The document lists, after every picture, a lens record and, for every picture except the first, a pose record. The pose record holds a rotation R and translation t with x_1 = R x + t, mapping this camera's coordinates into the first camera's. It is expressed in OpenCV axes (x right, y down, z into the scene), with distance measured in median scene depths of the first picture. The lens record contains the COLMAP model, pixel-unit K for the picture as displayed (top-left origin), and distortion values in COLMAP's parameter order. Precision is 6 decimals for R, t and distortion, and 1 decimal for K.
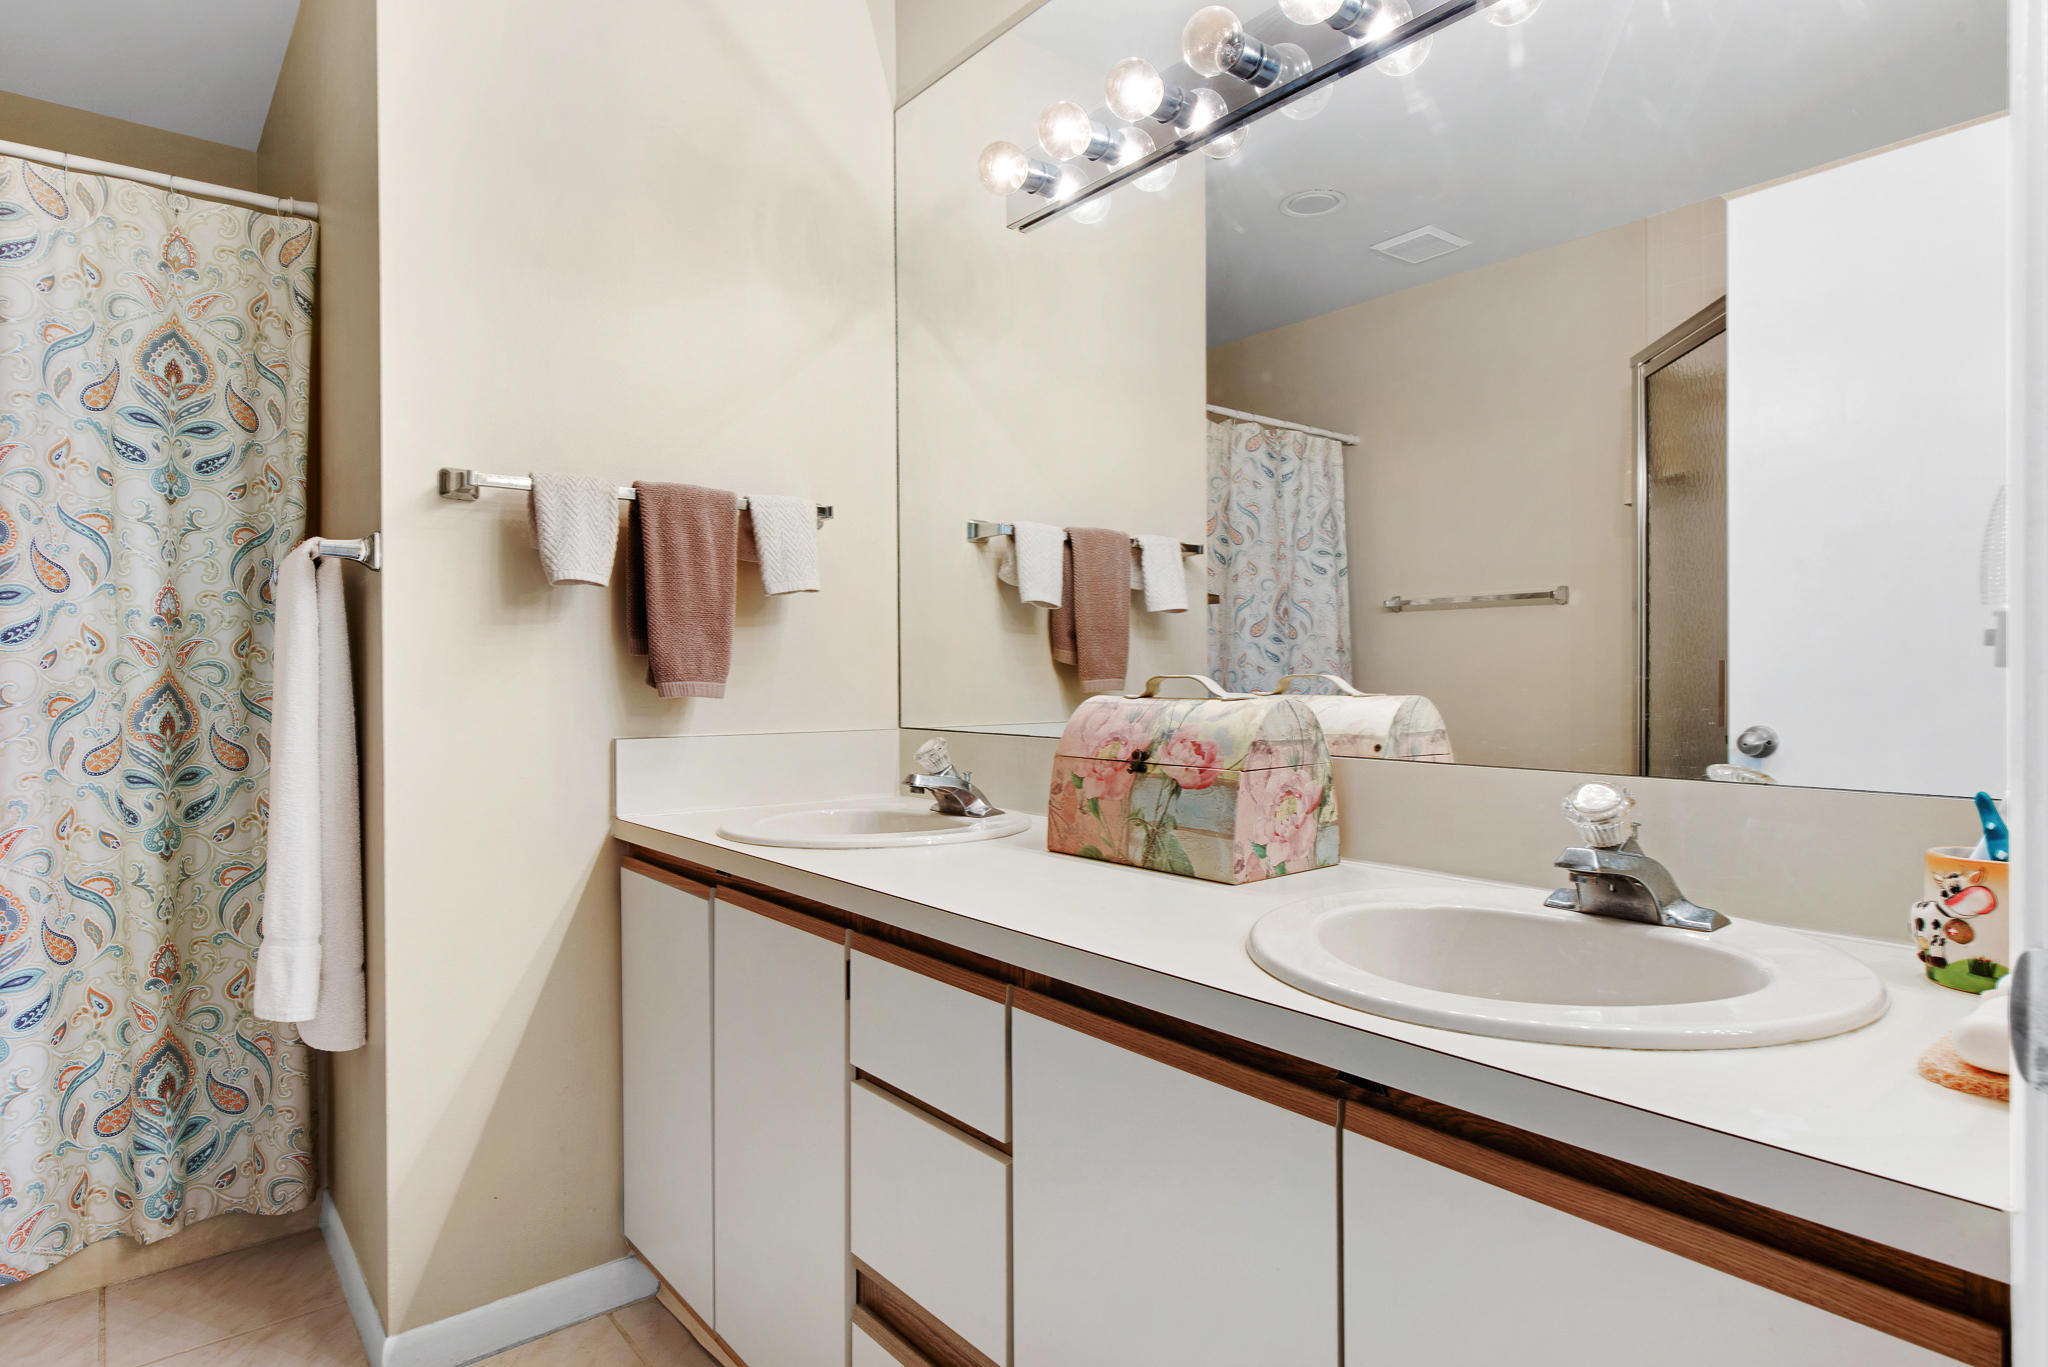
lens RADIAL K [[1159.2, 0, 1022.9], [0, 1159.2, 683.3], [0, 0, 1]] dist [-0.002328, -0.000324]
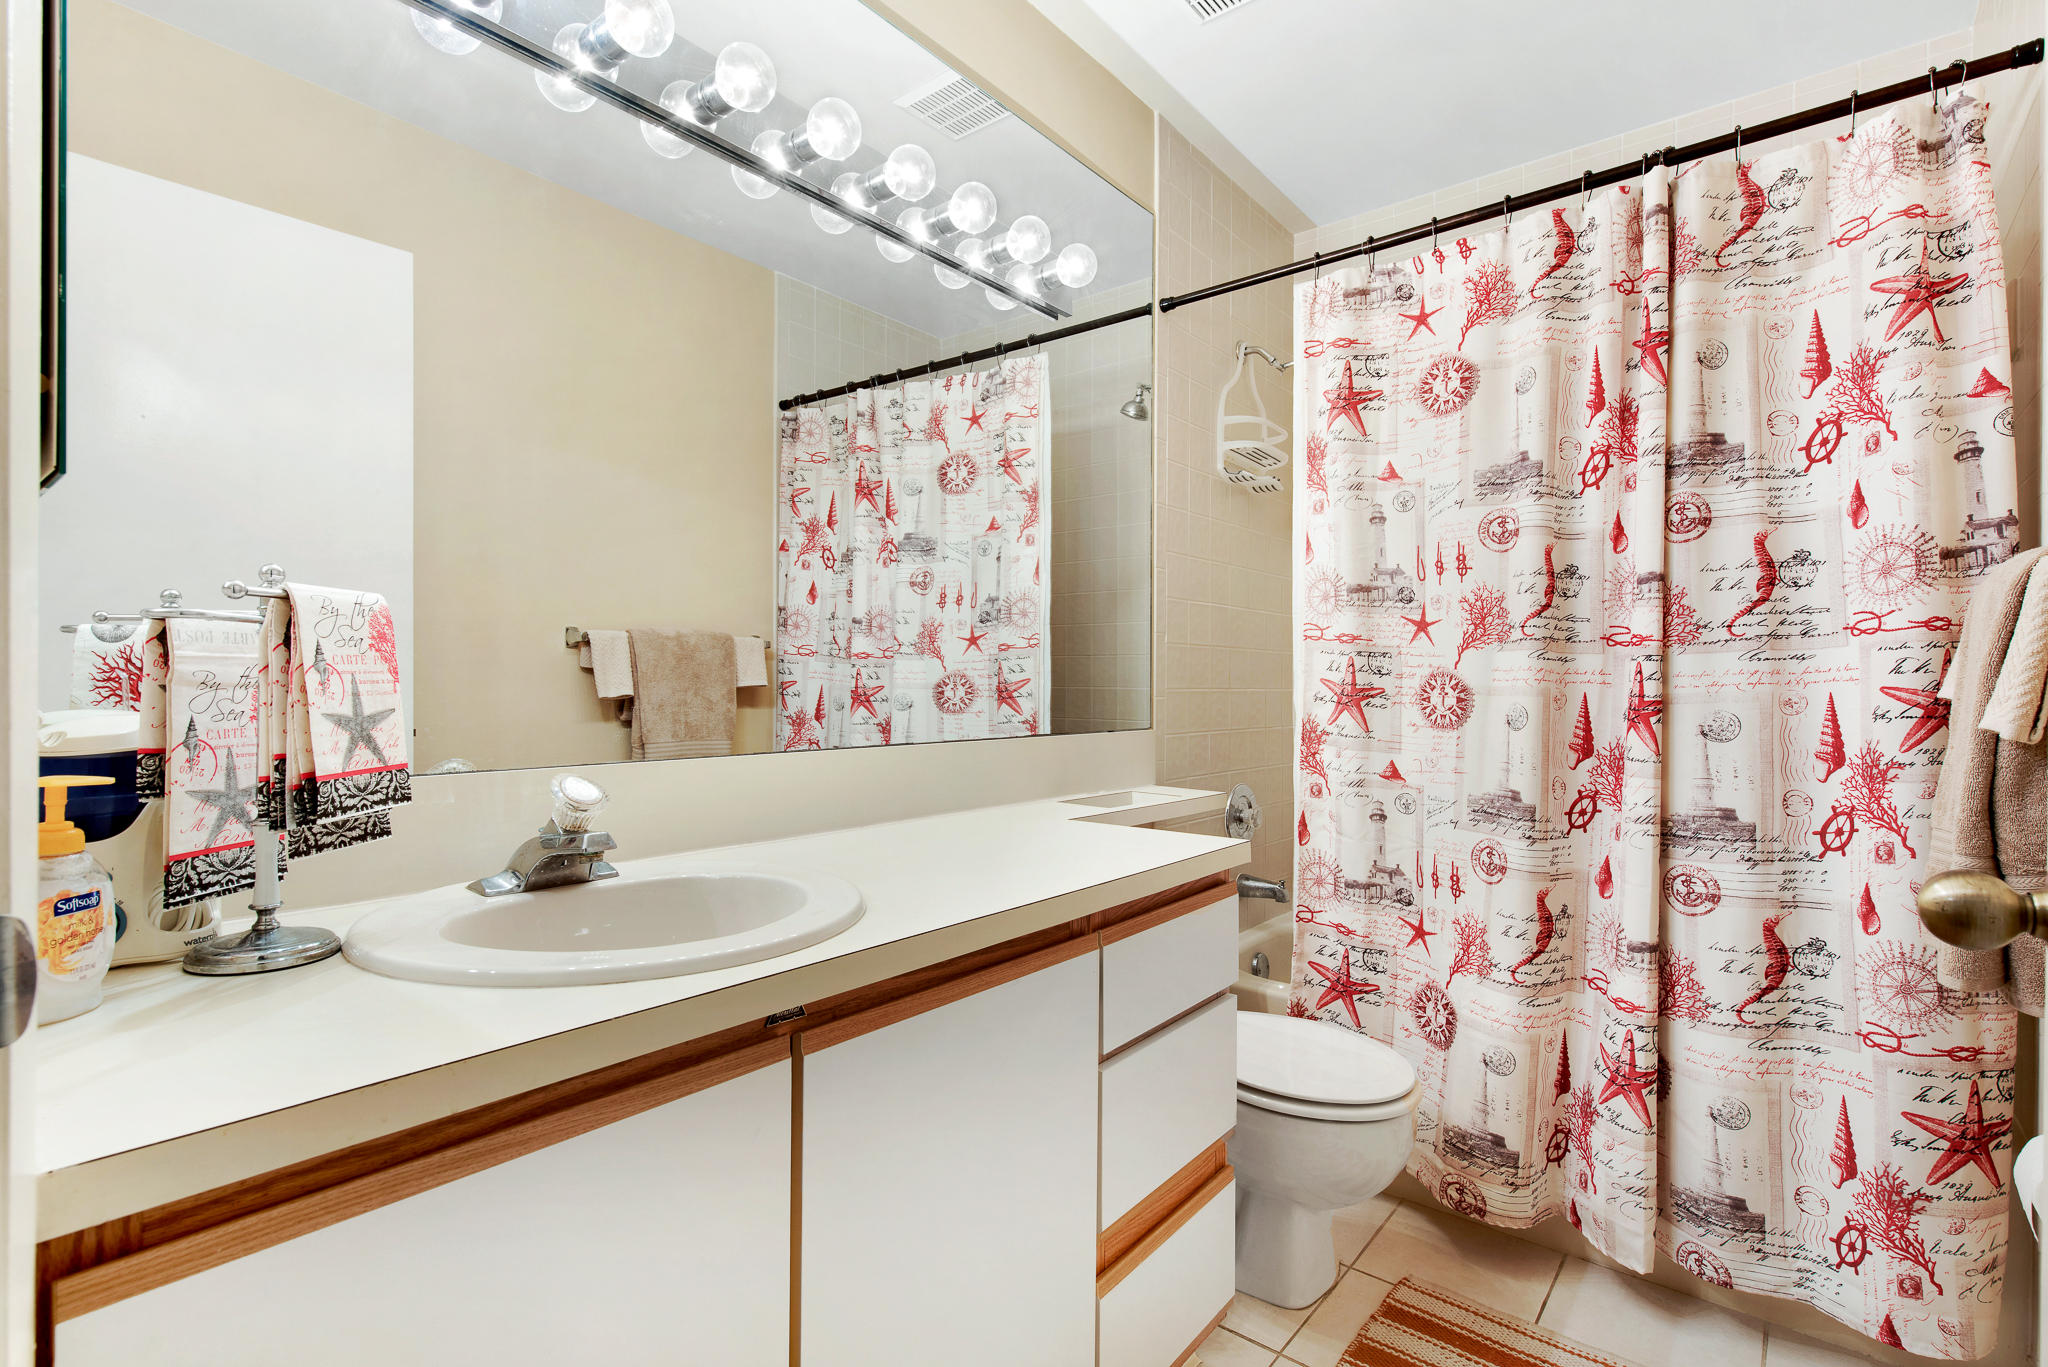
lens RADIAL K [[955.7, 0, 1021.5], [0, 955.7, 686.3], [0, 0, 1]] dist [0.001315, 0.000117]
pose [[-0.222220, 0.004013, 0.974988, -0.992992], [-0.004331, 0.999978, -0.005103, -0.009622], [-0.974987, -0.005356, -0.222198, 1.264302]]
